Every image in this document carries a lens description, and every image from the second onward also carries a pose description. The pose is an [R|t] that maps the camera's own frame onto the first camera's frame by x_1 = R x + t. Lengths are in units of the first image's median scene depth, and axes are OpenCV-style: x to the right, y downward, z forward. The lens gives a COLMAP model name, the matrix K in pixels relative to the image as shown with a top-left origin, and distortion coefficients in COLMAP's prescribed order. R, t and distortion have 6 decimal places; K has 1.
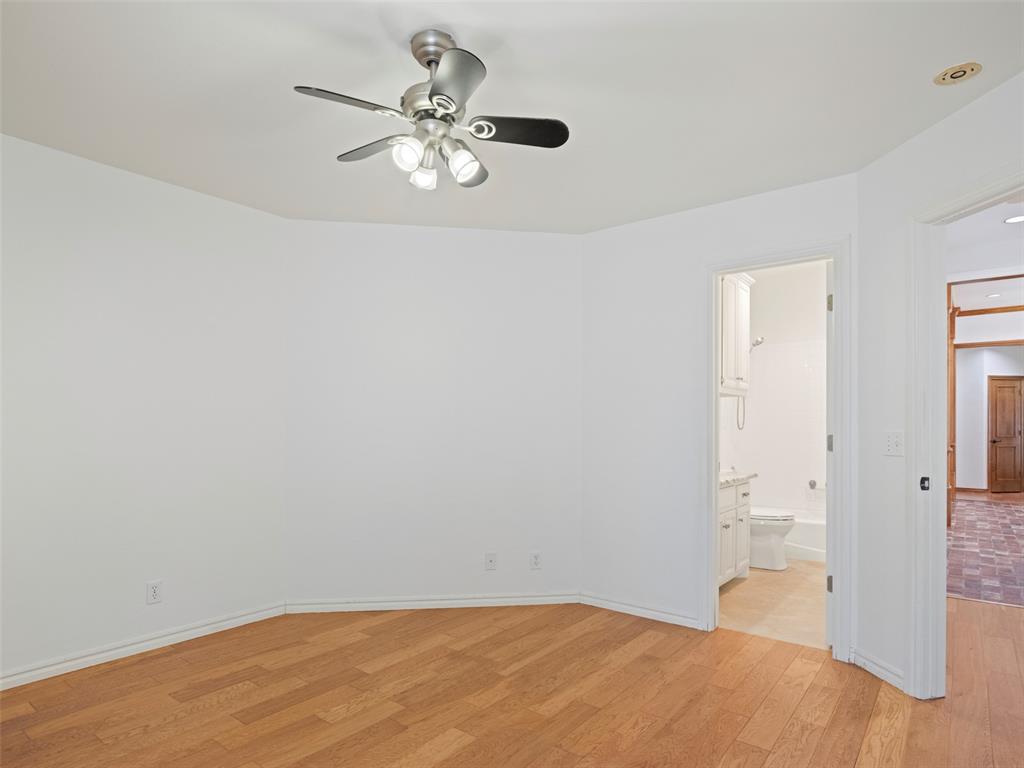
lens RADIAL K [[584.3, 0, 509.7], [0, 584.3, 411.8], [0, 0, 1]] dist [-0.012124, 0.002727]
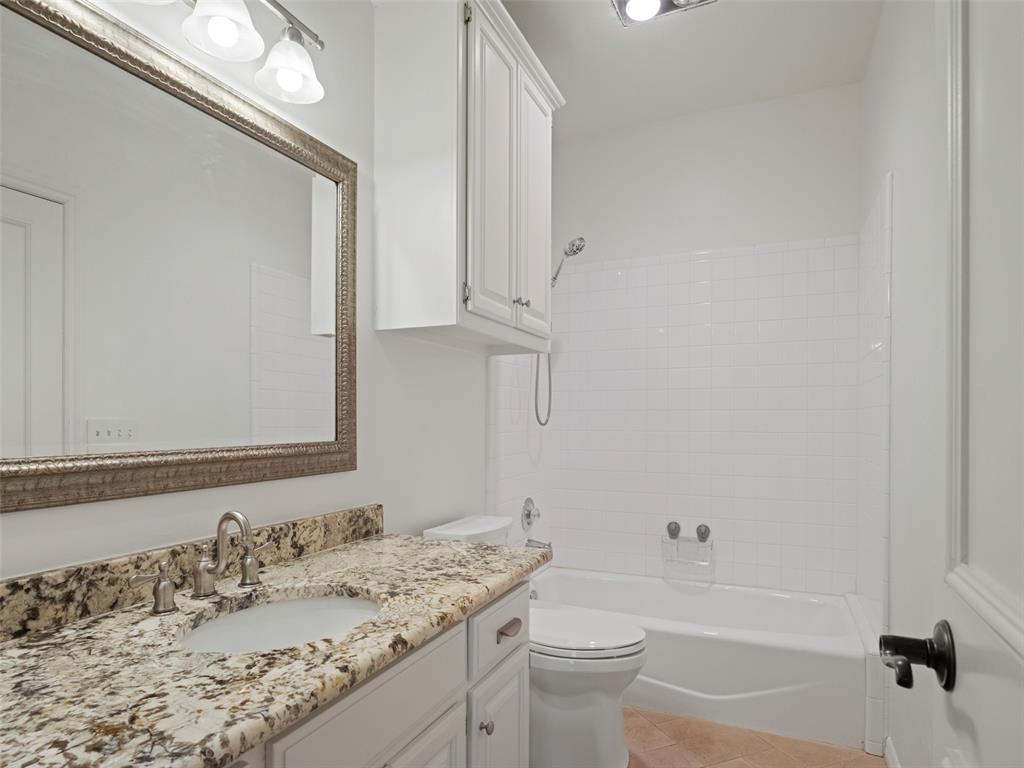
lens RADIAL K [[584.3, 0, 509.7], [0, 584.3, 411.8], [0, 0, 1]] dist [-0.012124, 0.002727]
pose [[0.970391, -0.003016, 0.241522, 0.154688], [-0.000191, 0.999912, 0.013250, 0.007908], [-0.241540, -0.012904, 0.970305, 0.325167]]
